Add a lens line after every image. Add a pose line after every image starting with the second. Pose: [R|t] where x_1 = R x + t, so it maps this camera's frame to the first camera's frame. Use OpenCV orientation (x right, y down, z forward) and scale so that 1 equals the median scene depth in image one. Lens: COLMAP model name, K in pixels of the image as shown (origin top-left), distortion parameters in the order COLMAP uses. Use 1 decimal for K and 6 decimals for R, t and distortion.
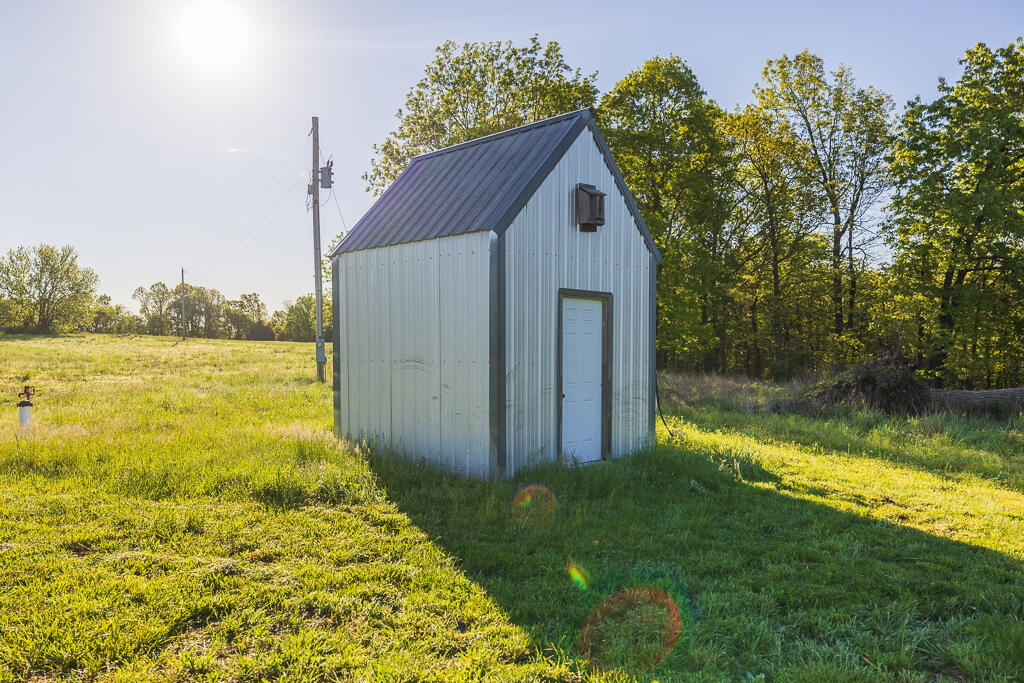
lens RADIAL K [[992.6, 0, 511.9], [0, 992.6, 341.1], [0, 0, 1]] dist [0.000325, 0.000000]
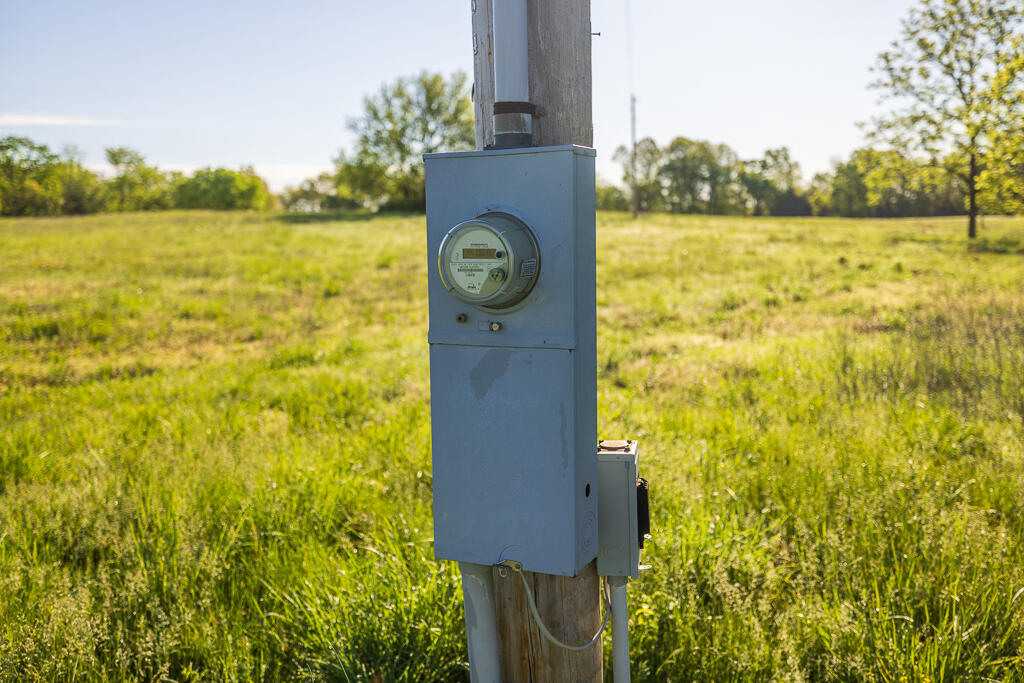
lens RADIAL K [[1030.5, 0, 512.2], [0, 1030.5, 341.2], [0, 0, 1]] dist [0.007166, 0.000000]
pose [[0.858634, 0.042624, -0.510814, -0.058046], [0.017280, 0.993563, 0.111953, 0.000905], [0.512298, -0.104954, 0.852370, 0.310323]]
